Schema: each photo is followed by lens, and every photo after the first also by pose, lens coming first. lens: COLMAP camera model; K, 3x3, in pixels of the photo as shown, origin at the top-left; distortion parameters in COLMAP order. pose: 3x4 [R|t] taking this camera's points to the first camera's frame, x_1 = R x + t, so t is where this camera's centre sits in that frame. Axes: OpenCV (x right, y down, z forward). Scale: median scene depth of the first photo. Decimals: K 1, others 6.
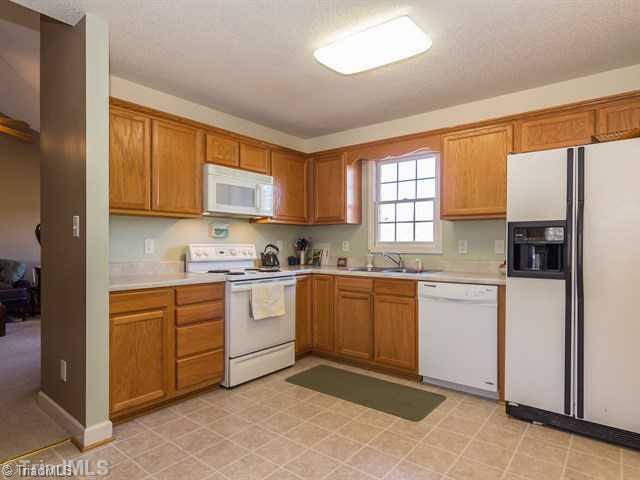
lens RADIAL K [[373.3, 0, 319.4], [0, 373.3, 241.8], [0, 0, 1]] dist [0.012612, 0.003273]
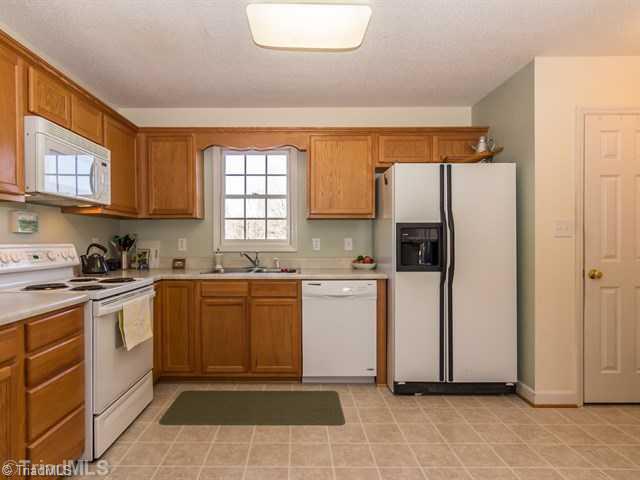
lens RADIAL K [[373.3, 0, 319.8], [0, 373.3, 241.0], [0, 0, 1]] dist [0.012612, 0.003273]
pose [[0.793442, -0.003289, 0.608637, -0.287997], [-0.001574, 0.999971, 0.007456, -0.005192], [-0.608644, -0.006874, 0.793414, 0.198103]]
